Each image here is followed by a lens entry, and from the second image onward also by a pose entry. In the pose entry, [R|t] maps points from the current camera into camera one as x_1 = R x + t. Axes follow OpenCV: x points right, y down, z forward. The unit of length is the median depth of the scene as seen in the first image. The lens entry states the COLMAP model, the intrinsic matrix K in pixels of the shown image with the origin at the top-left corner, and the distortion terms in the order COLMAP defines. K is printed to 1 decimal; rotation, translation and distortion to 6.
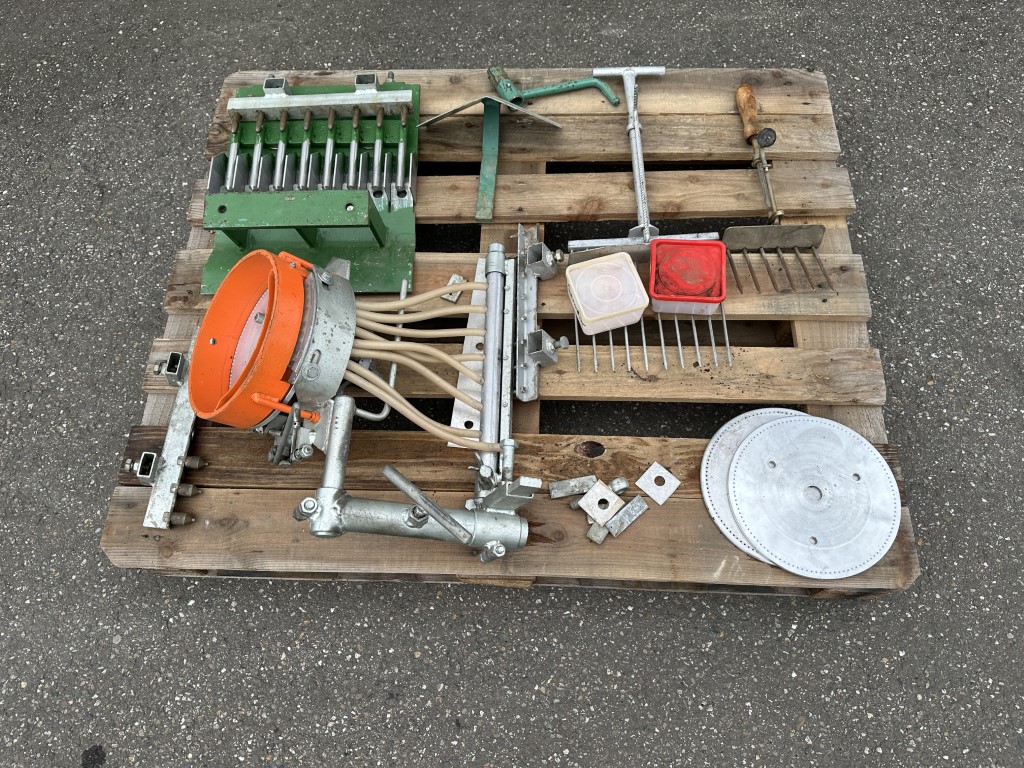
lens RADIAL K [[714.3, 0, 513.6], [0, 714.3, 385.2], [0, 0, 1]] dist [0.057683, -0.077401]
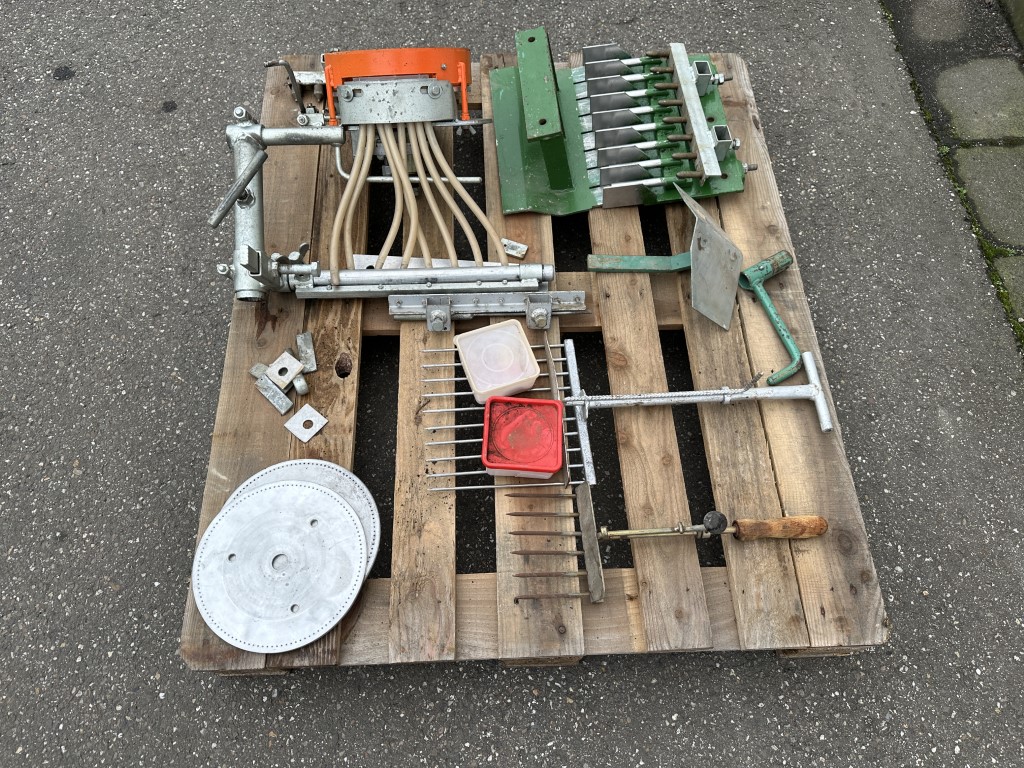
lens RADIAL K [[714.3, 0, 513.6], [0, 714.3, 385.2], [0, 0, 1]] dist [0.057683, -0.077401]
pose [[0.075705, 0.913015, -0.400839, 0.577121], [-0.919942, 0.219035, 0.325163, -0.482091], [0.384676, 0.344132, 0.856503, 0.189820]]
